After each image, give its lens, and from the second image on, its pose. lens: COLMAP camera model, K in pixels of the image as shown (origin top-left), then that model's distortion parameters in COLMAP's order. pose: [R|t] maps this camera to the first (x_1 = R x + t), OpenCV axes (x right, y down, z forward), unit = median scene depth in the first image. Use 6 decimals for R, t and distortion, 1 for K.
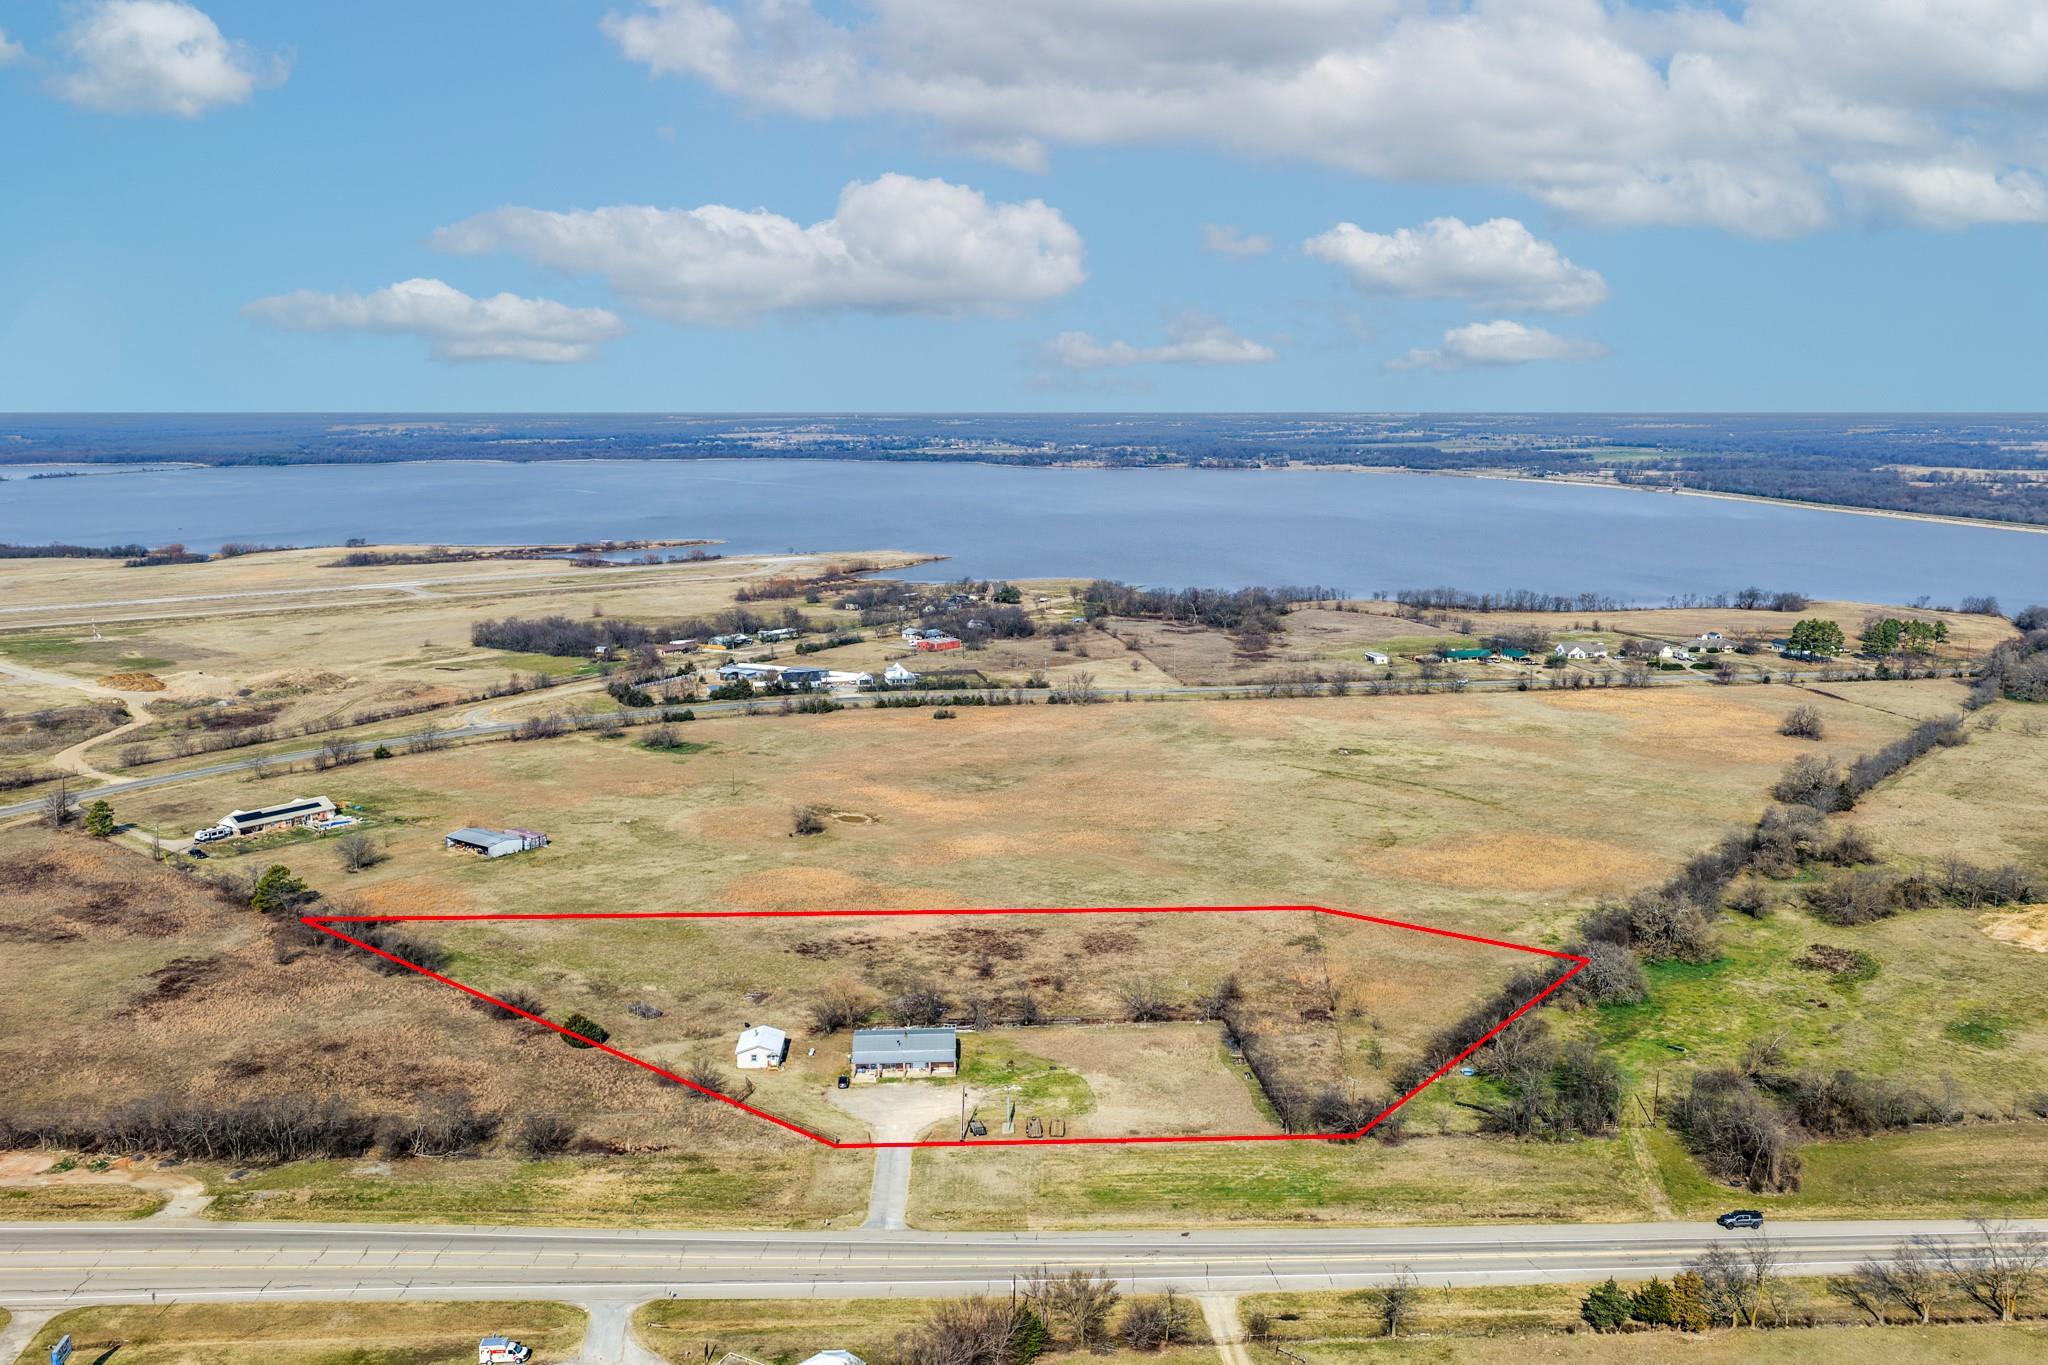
lens RADIAL K [[1702.1, 0, 1024.0], [0, 1702.1, 682.5], [0, 0, 1]] dist [-0.005522, 0.011425]
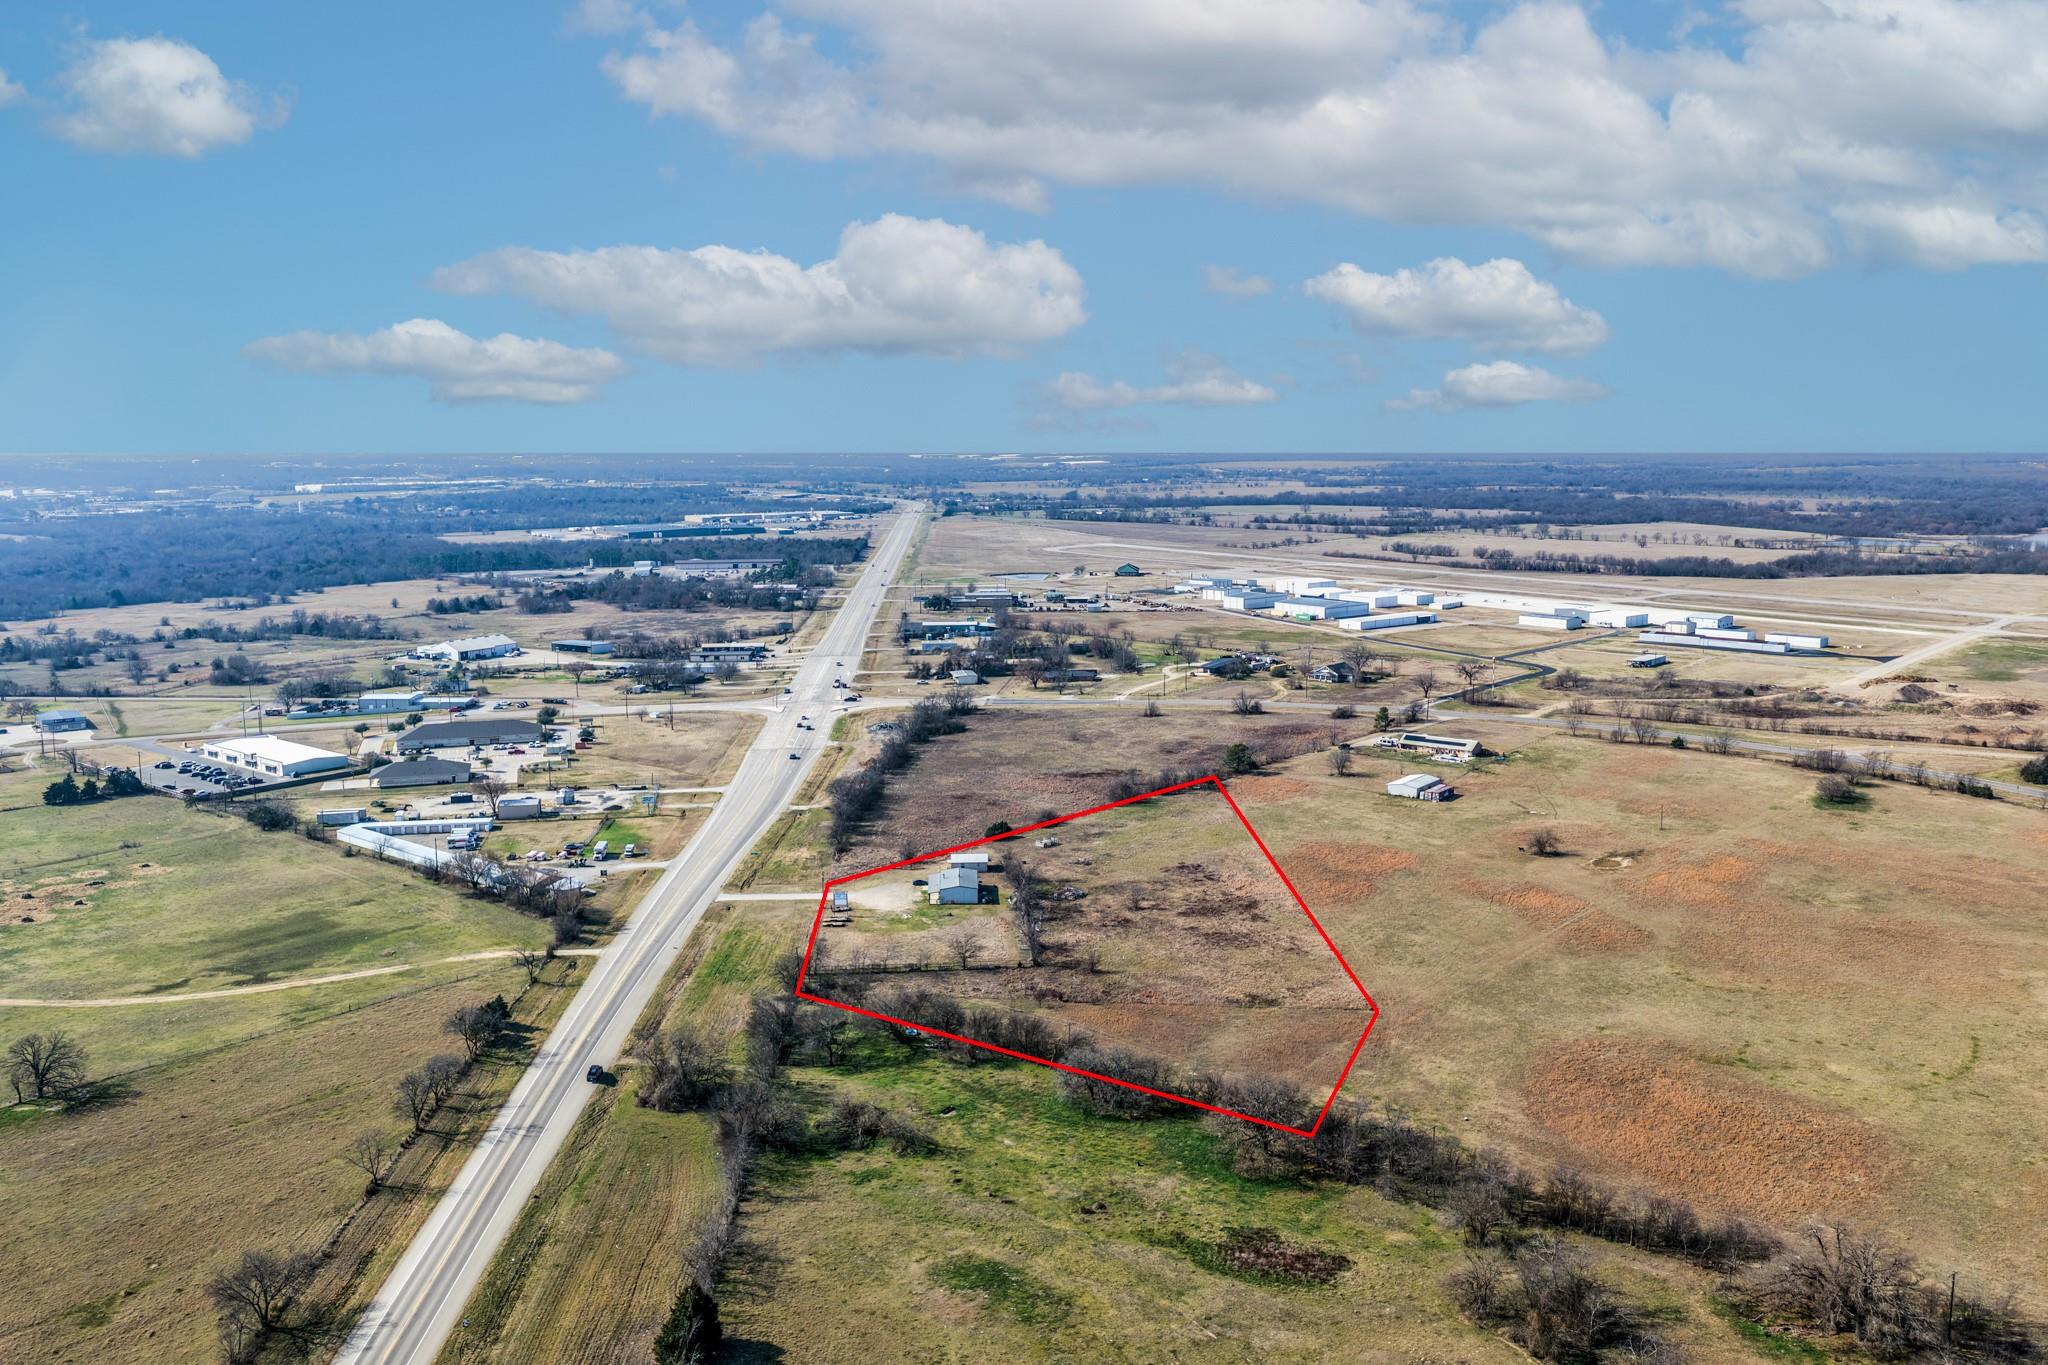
lens RADIAL K [[1702.1, 0, 1024.0], [0, 1702.1, 682.5], [0, 0, 1]] dist [-0.005522, 0.011425]
pose [[-0.018336, 0.148327, -0.988768, 0.693094], [-0.155839, 0.976424, 0.149365, -0.092584], [0.987612, 0.156827, 0.005211, 0.532748]]
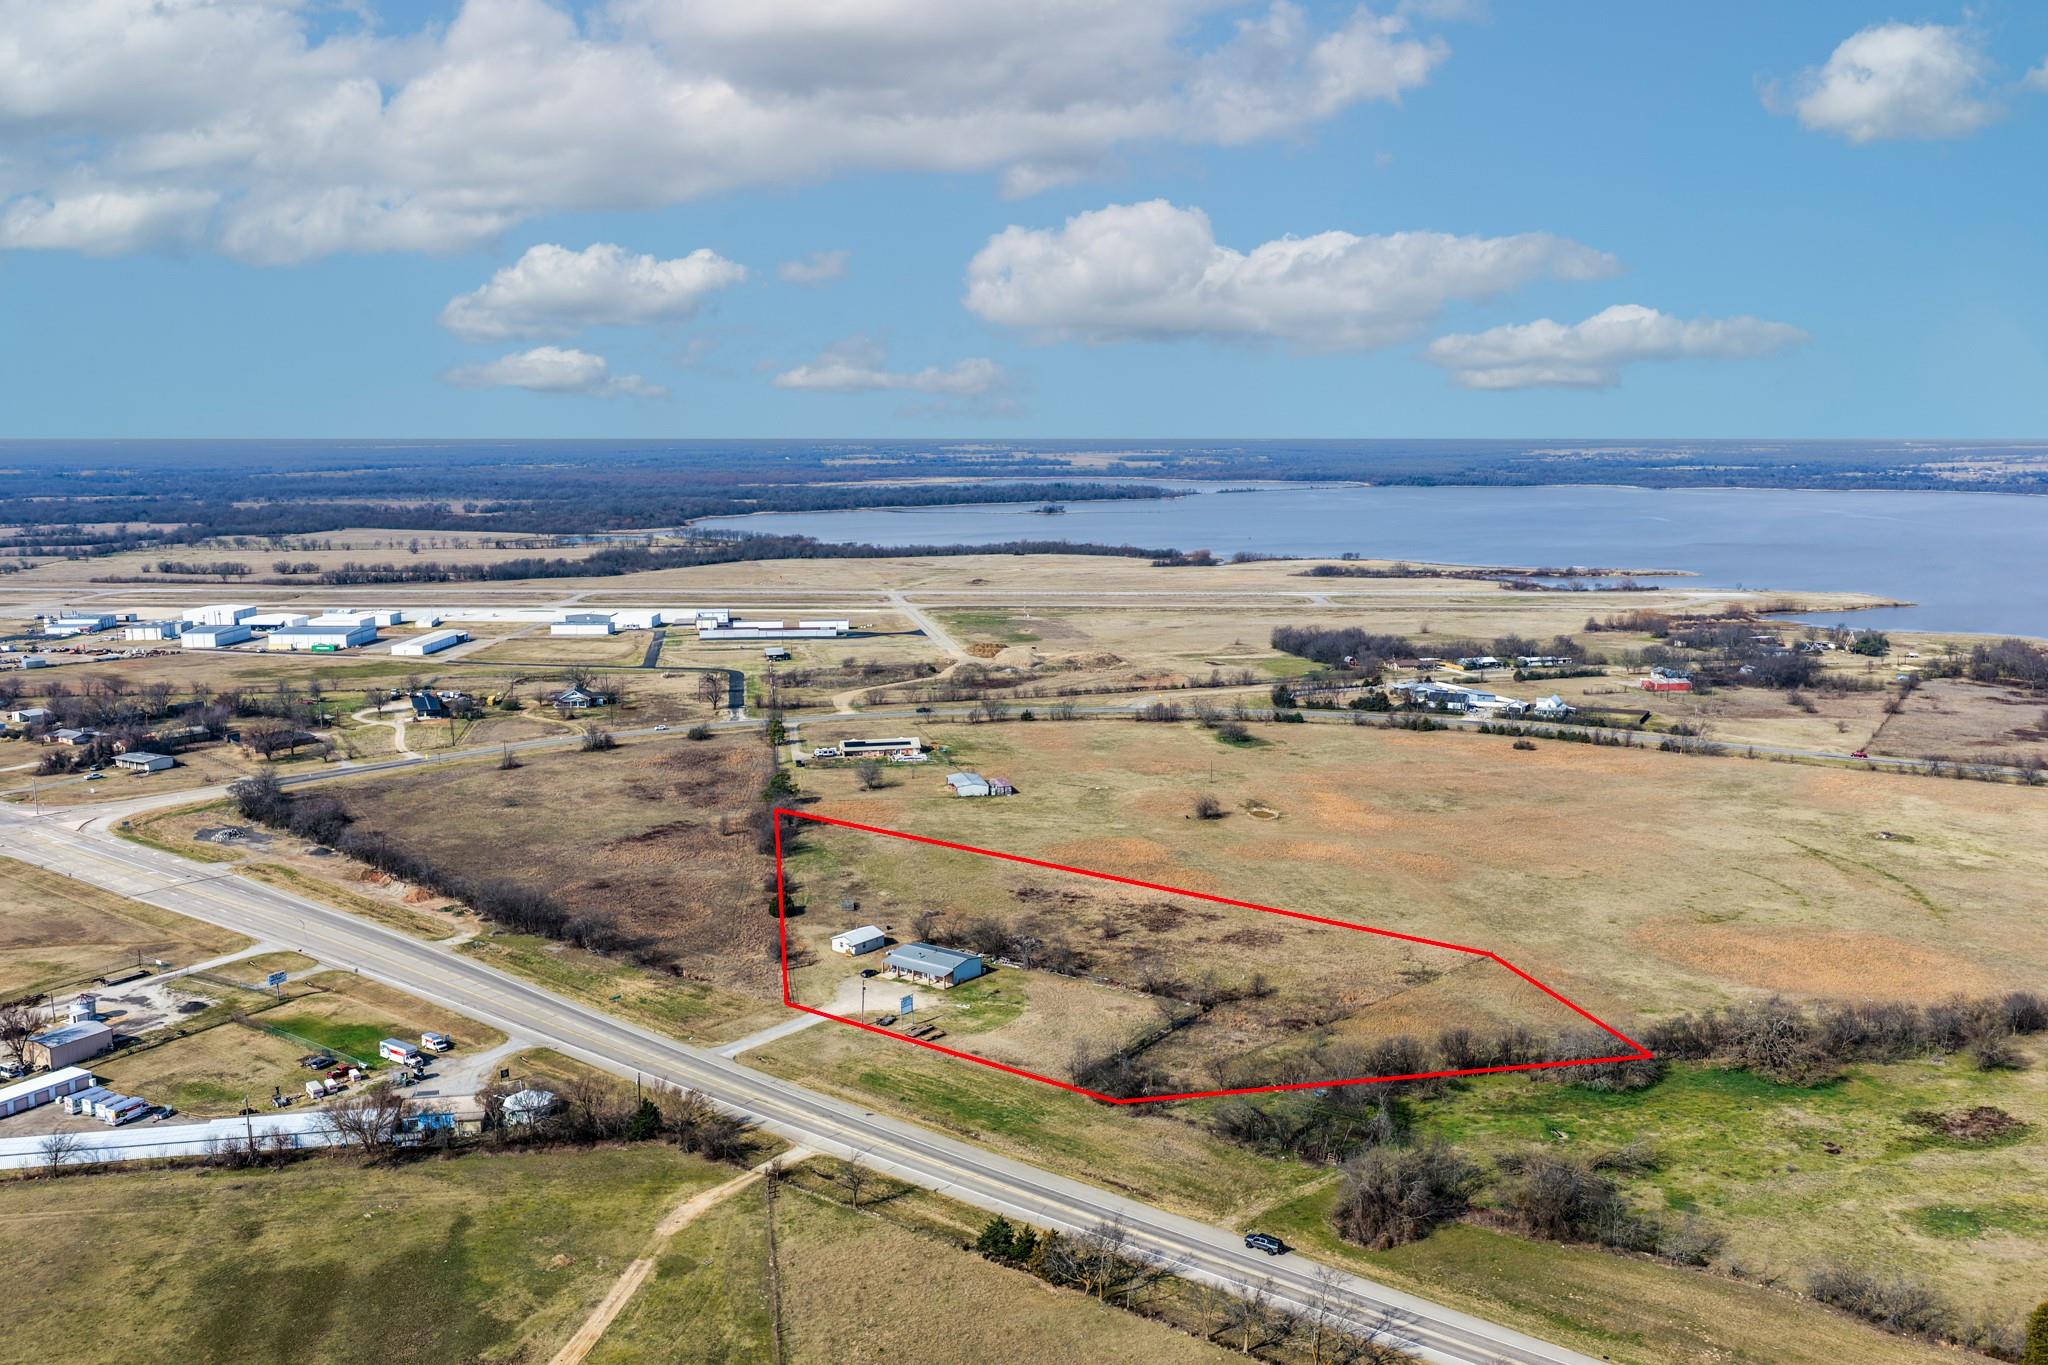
lens RADIAL K [[1702.1, 0, 1024.0], [0, 1702.1, 682.5], [0, 0, 1]] dist [-0.005522, 0.011425]
pose [[0.761508, 0.096113, -0.640989, 0.390482], [-0.105110, 0.994166, 0.024197, -0.012058], [0.639576, 0.048948, 0.767168, 0.044816]]
